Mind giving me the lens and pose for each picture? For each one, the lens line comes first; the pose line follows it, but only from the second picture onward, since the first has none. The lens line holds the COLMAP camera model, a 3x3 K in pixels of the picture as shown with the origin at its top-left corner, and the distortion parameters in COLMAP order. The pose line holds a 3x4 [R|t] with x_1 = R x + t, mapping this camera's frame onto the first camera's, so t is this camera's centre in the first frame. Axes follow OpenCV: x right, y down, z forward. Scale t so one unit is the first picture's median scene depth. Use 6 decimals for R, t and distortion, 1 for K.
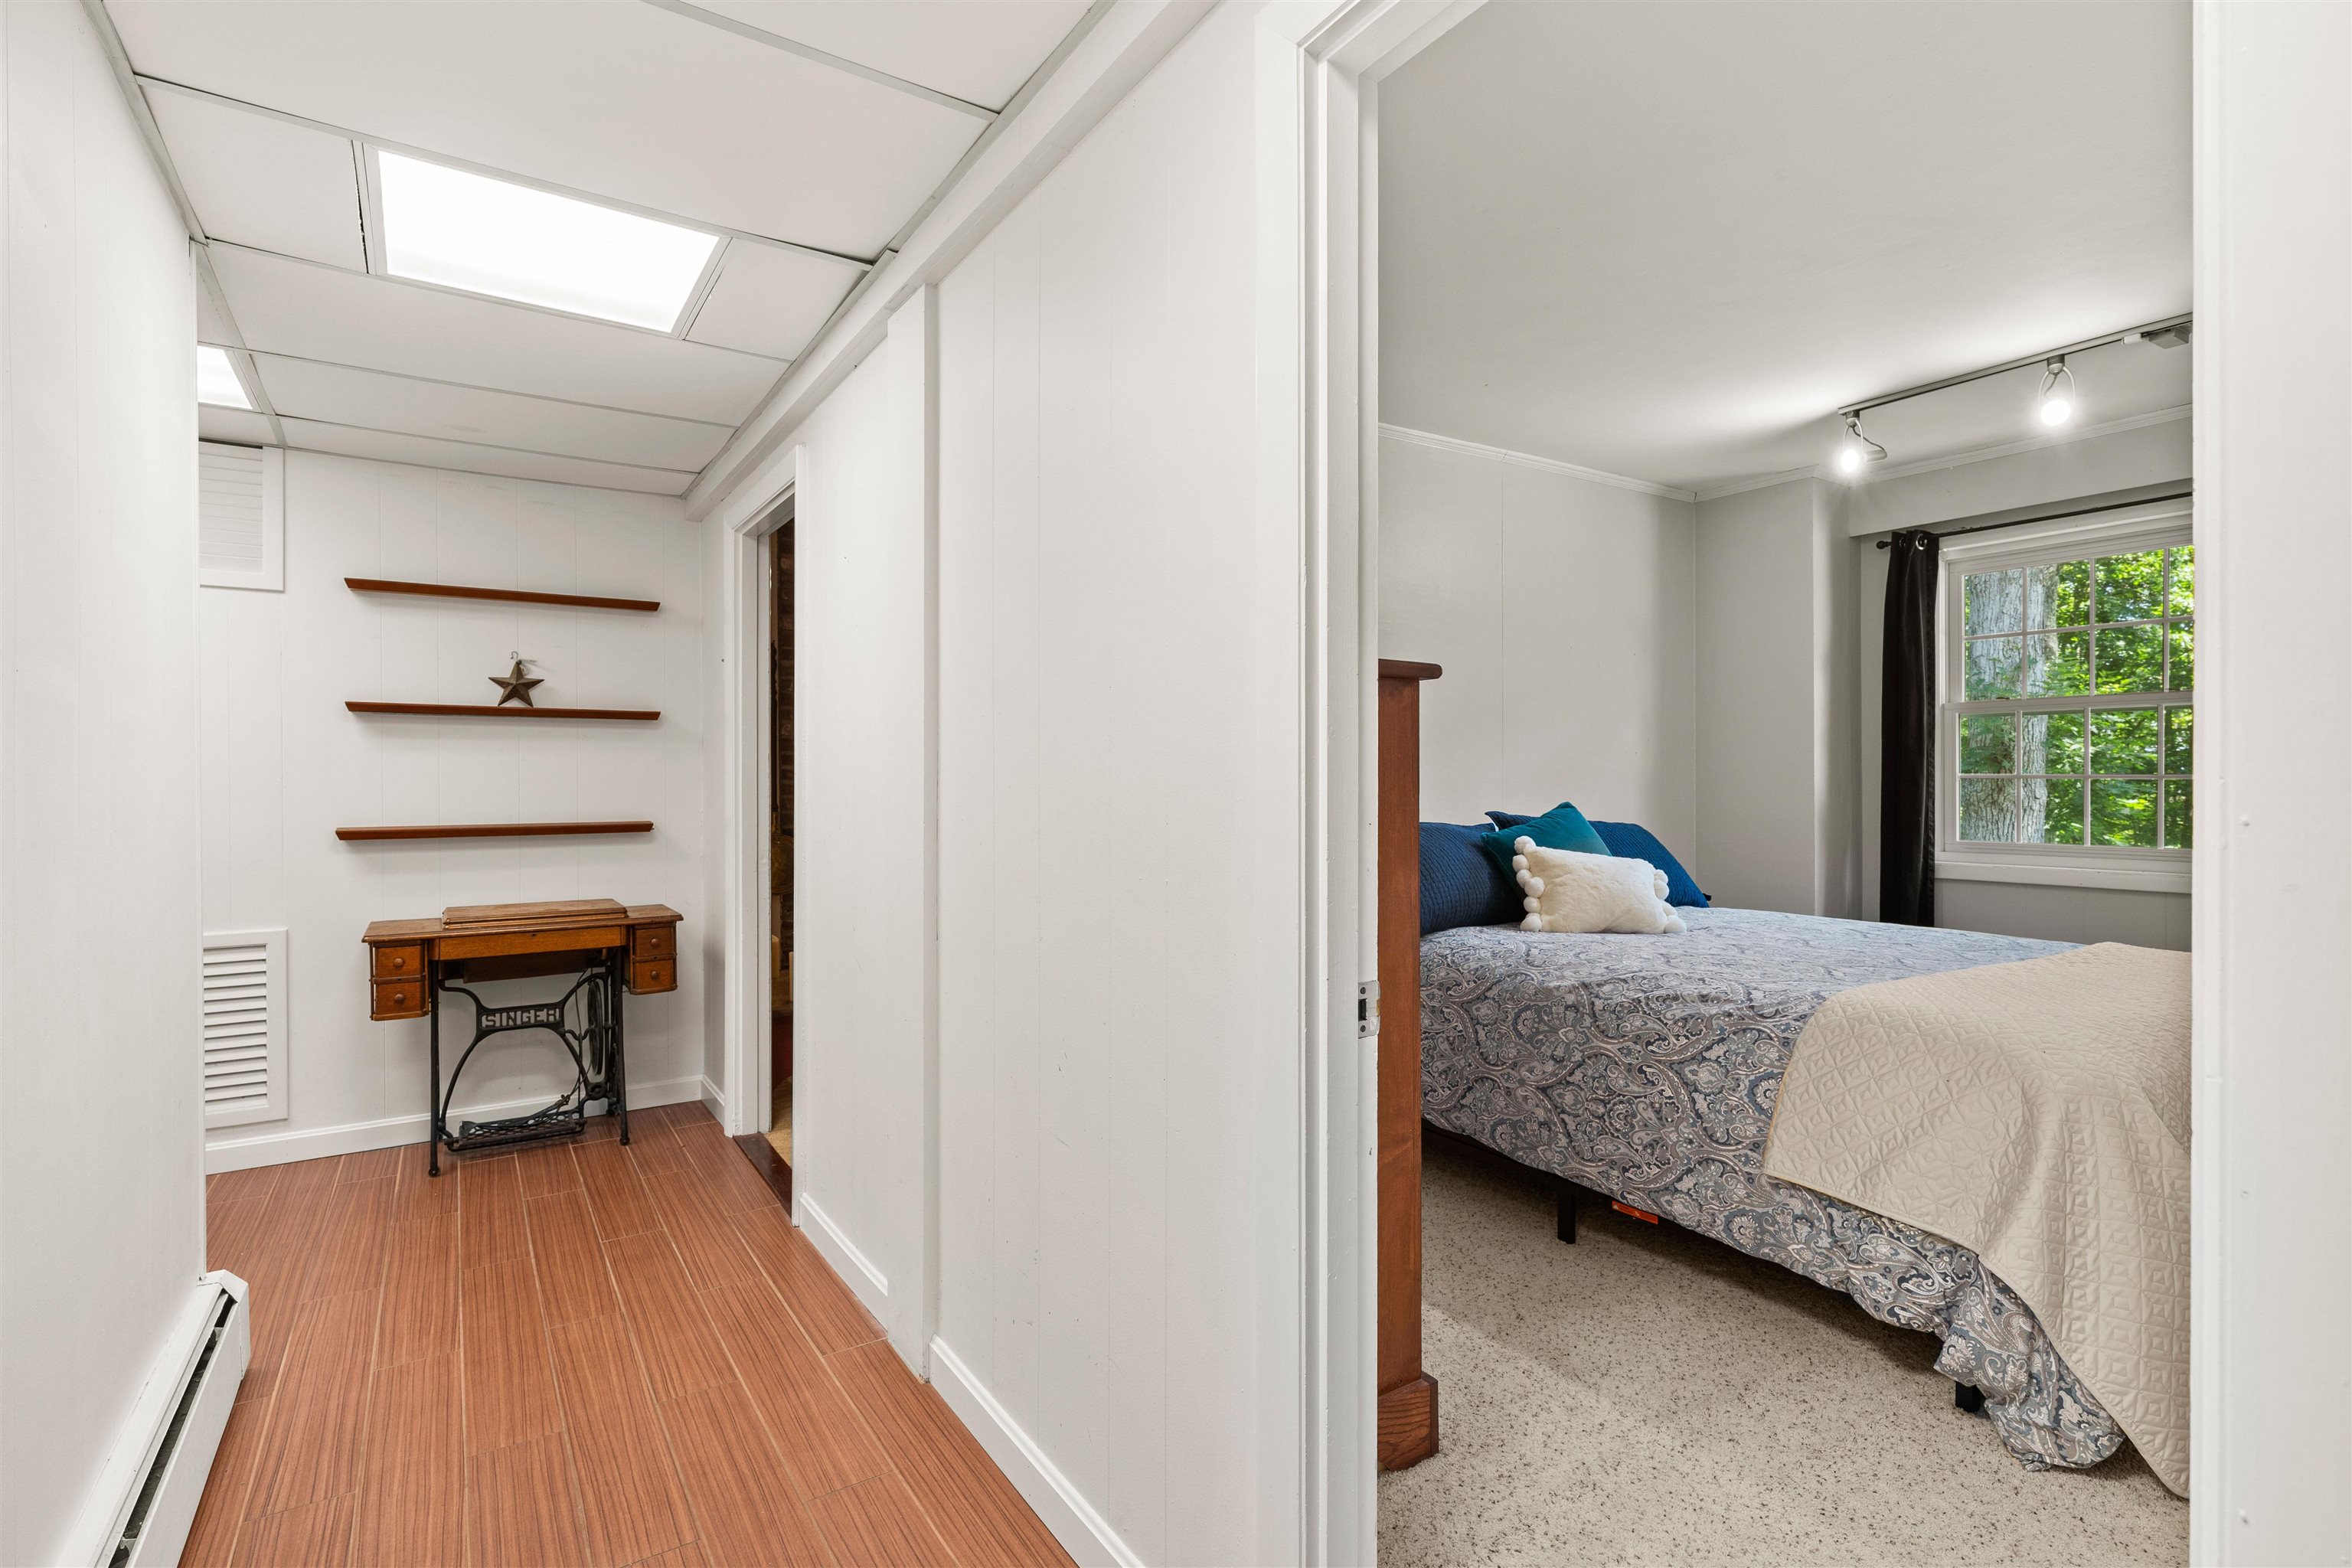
lens RADIAL K [[1119.0, 0, 1176.0], [0, 1119.0, 784.0], [0, 0, 1]] dist [0.011735, -0.008396]
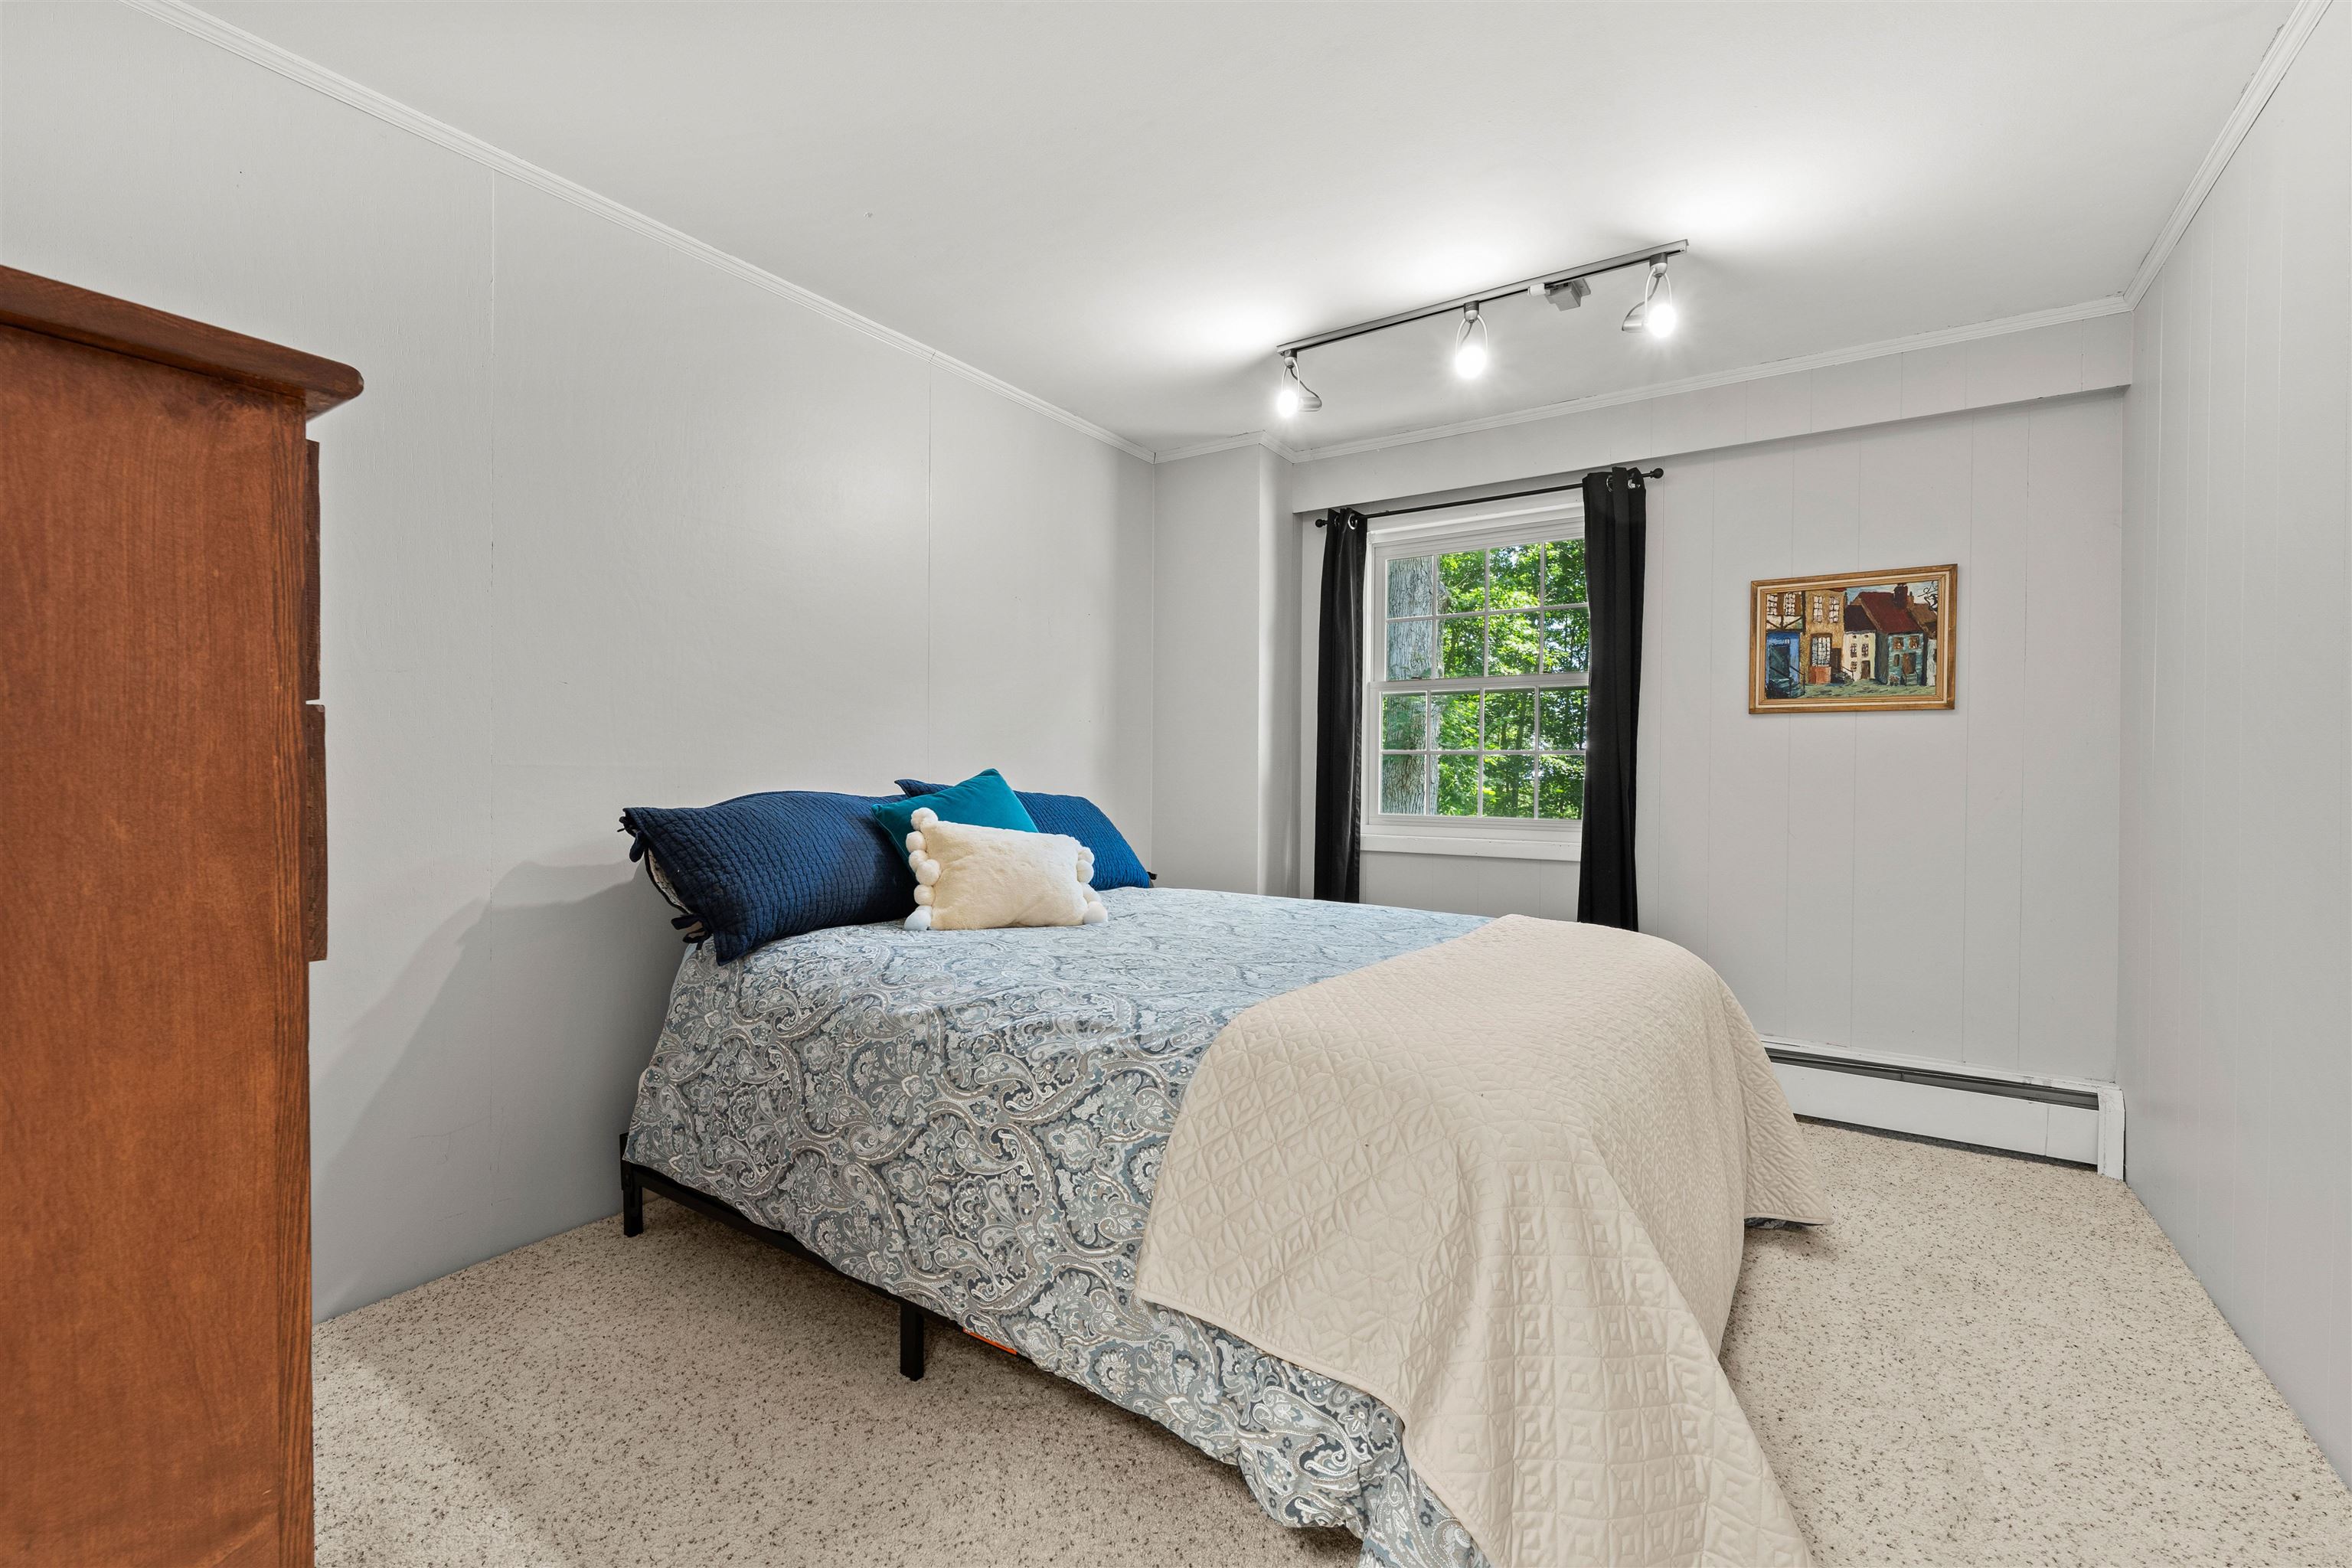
lens RADIAL K [[986.7, 0, 1169.8], [0, 986.7, 775.8], [0, 0, 1]] dist [-0.001731, -0.000257]
pose [[0.921068, 0.011090, 0.389245, 0.283509], [-0.011115, 0.999936, -0.002189, 0.033352], [-0.389244, -0.002311, 0.921132, 0.411714]]
